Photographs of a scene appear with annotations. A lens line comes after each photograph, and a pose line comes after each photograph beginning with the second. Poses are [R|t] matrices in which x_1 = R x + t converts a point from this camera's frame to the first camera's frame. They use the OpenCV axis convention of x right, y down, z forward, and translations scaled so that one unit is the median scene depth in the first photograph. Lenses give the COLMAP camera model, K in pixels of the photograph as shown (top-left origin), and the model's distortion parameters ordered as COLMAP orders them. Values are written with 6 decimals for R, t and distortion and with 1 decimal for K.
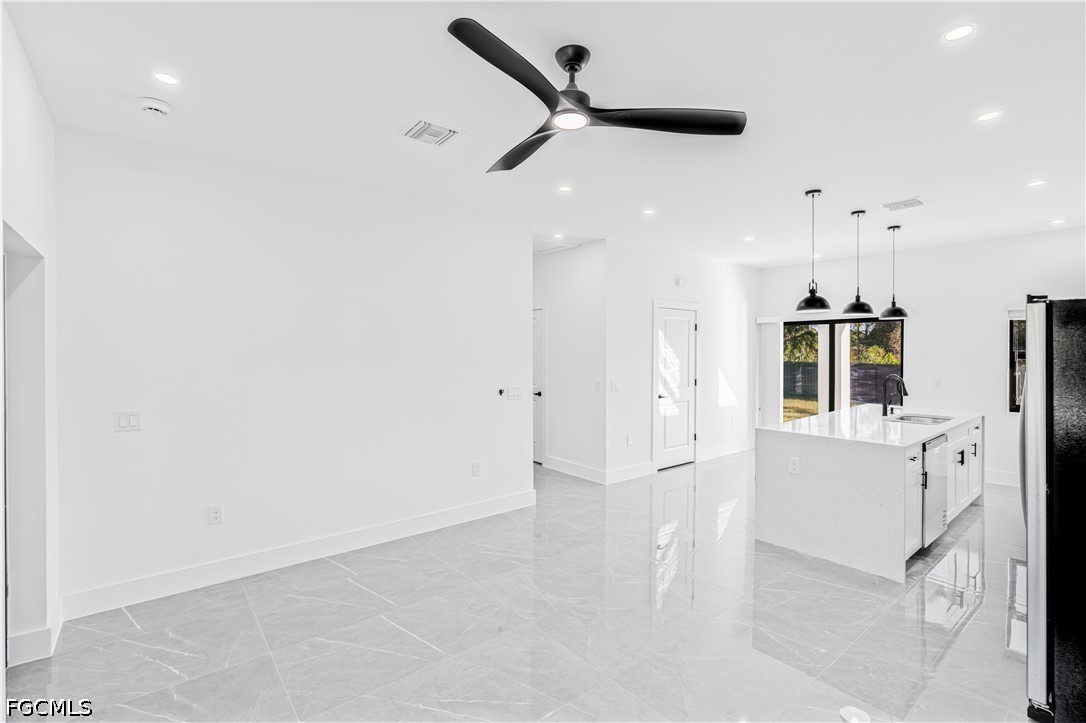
lens RADIAL K [[495.4, 0, 541.4], [0, 495.4, 353.7], [0, 0, 1]] dist [-0.009765, 0.000747]
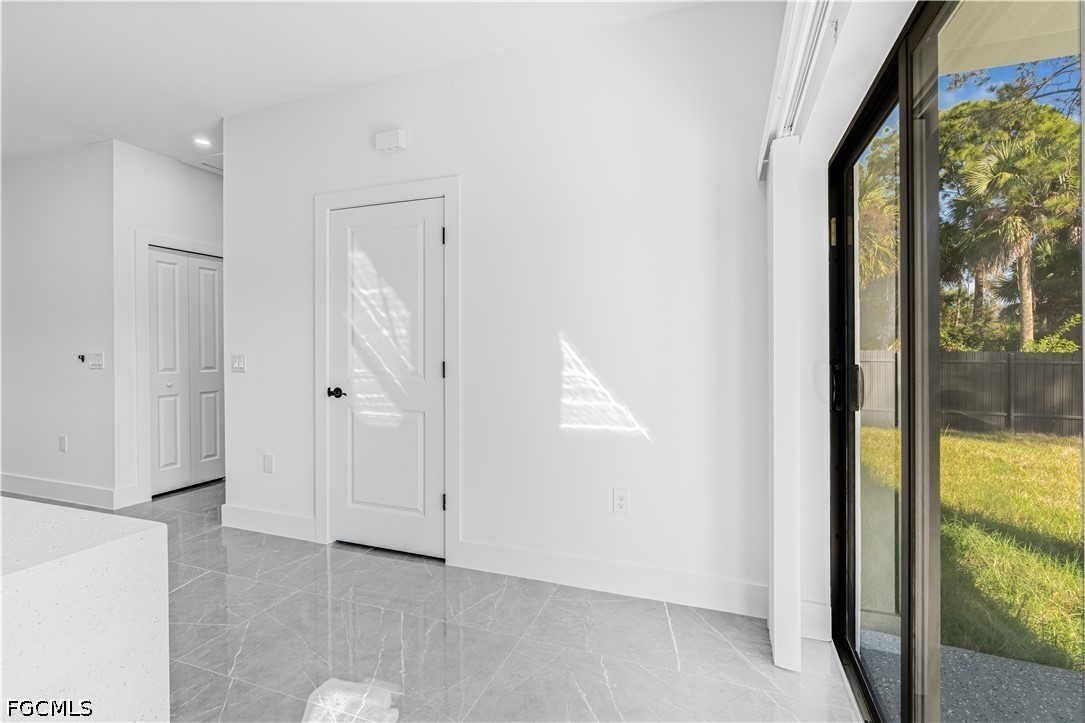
lens RADIAL K [[495.0, 0, 540.0], [0, 495.0, 361.7], [0, 0, 1]] dist [-0.009765, 0.000747]
pose [[0.508123, -0.000399, -0.861285, 0.717471], [-0.011700, 0.999904, -0.007365, 0.057092], [0.861205, 0.013819, 0.508070, 0.878053]]
